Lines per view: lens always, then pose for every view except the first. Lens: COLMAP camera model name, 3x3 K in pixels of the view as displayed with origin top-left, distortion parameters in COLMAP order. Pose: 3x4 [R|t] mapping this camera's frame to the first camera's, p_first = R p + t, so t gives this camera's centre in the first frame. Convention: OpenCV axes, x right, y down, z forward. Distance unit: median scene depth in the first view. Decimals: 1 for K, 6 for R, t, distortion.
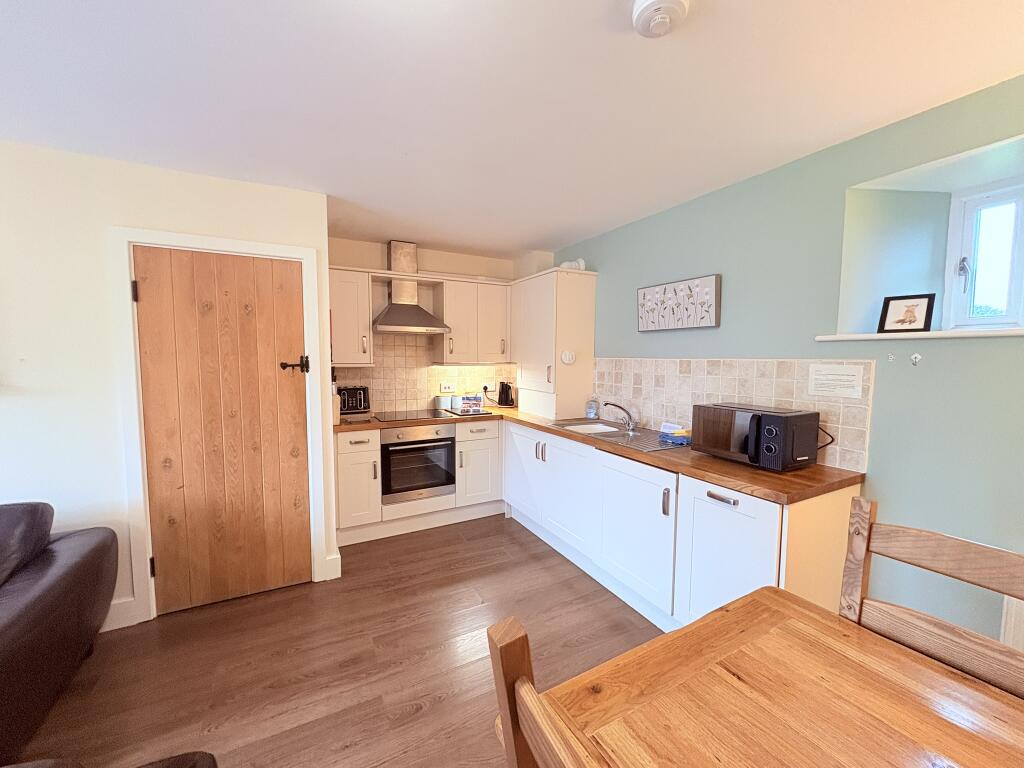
lens RADIAL K [[407.2, 0, 511.0], [0, 407.2, 384.8], [0, 0, 1]] dist [0.001708, -0.000383]
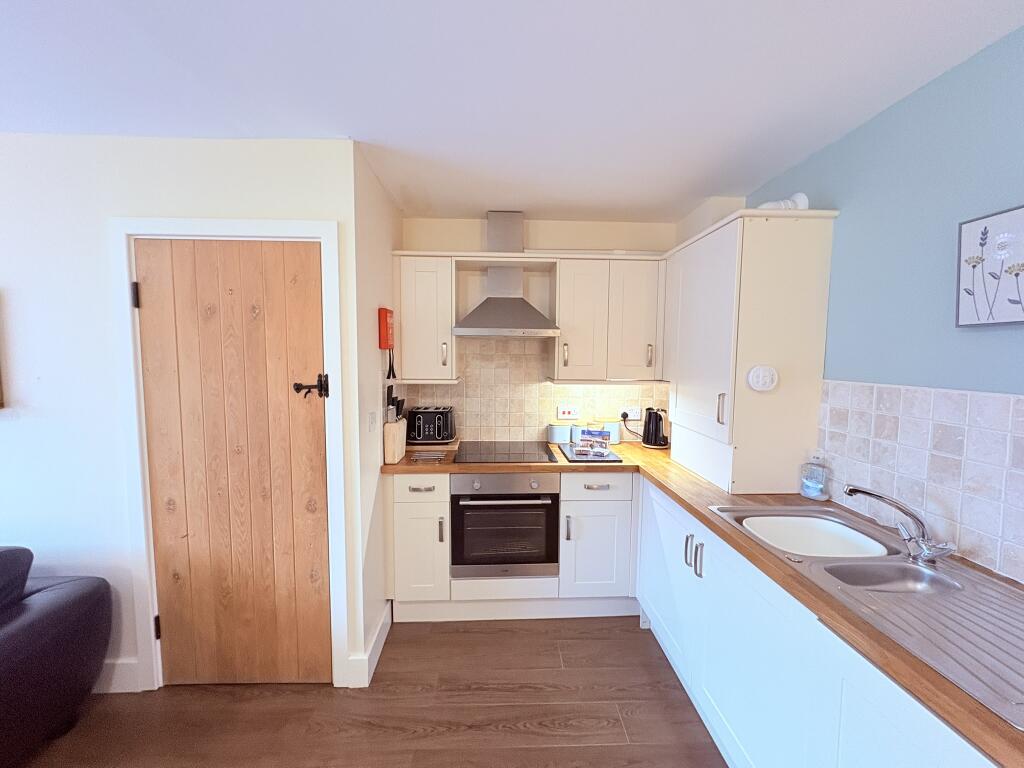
lens RADIAL K [[407.2, 0, 511.0], [0, 407.2, 384.8], [0, 0, 1]] dist [0.001708, -0.000383]
pose [[0.899873, 0.034104, -0.434817, 0.096455], [-0.034222, 0.999386, 0.007563, -0.066327], [0.434807, 0.008075, 0.900487, 0.481352]]
